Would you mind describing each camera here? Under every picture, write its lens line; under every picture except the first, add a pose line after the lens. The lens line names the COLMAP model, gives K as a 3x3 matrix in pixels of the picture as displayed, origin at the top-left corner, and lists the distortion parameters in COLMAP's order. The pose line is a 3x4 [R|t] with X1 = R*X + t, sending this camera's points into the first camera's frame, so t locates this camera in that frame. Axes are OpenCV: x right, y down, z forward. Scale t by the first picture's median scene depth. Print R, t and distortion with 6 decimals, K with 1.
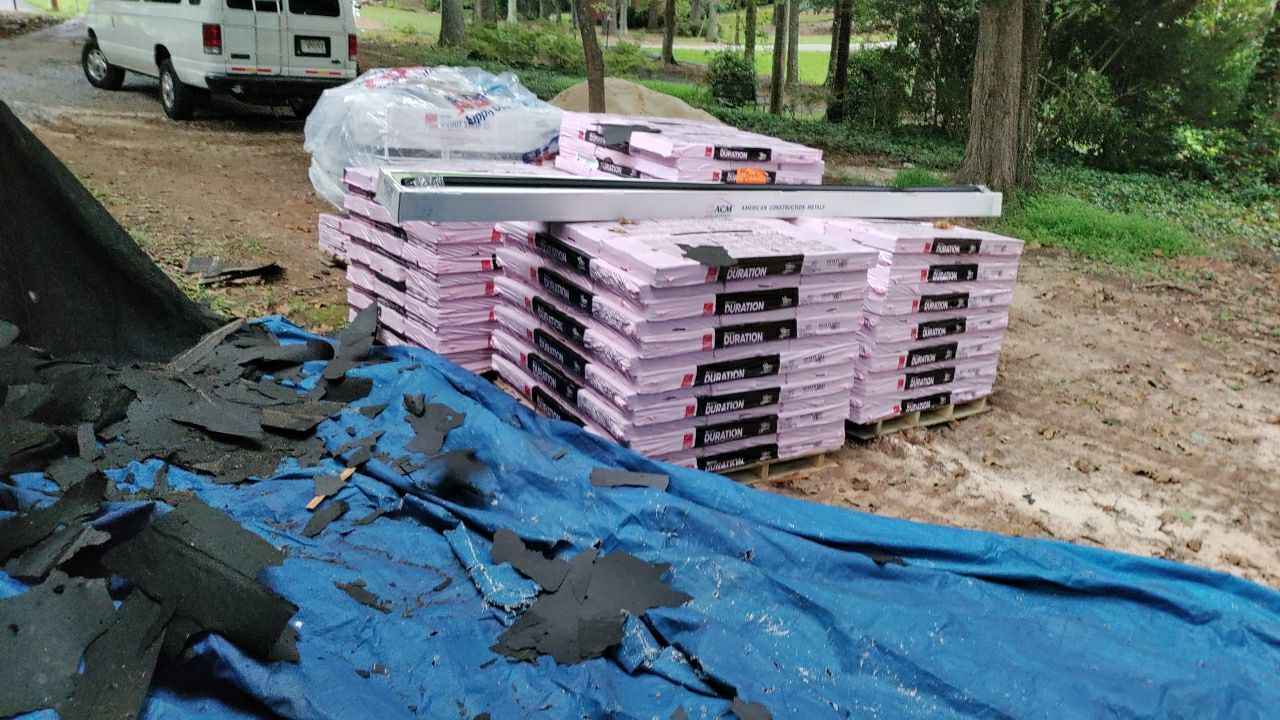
lens RADIAL K [[963.4, 0, 644.6], [0, 963.4, 365.0], [0, 0, 1]] dist [0.051395, -0.065760]
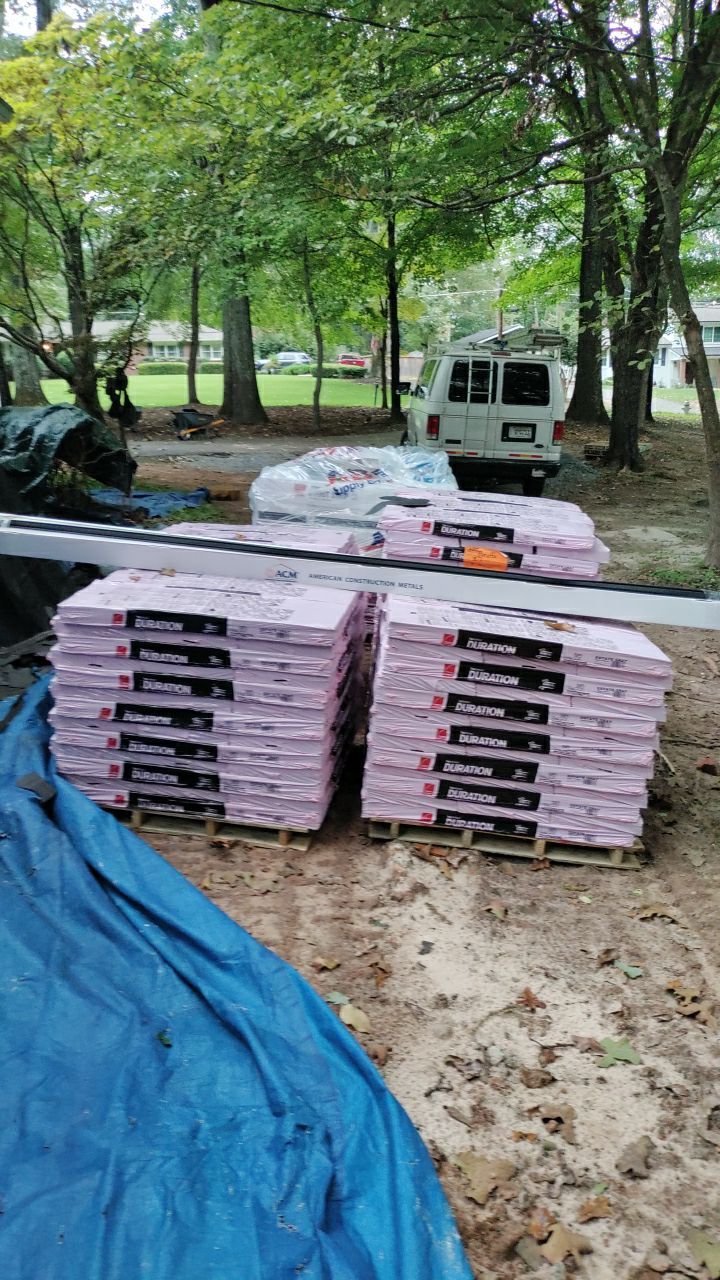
lens RADIAL K [[963.4, 0, 369.0], [0, 963.4, 637.7], [0, 0, 1]] dist [0.051395, -0.065760]
pose [[0.741923, 0.133440, -0.657072, 0.779278], [-0.206158, 0.977921, -0.034181, -0.073919], [0.638004, 0.160821, 0.753052, 0.275378]]
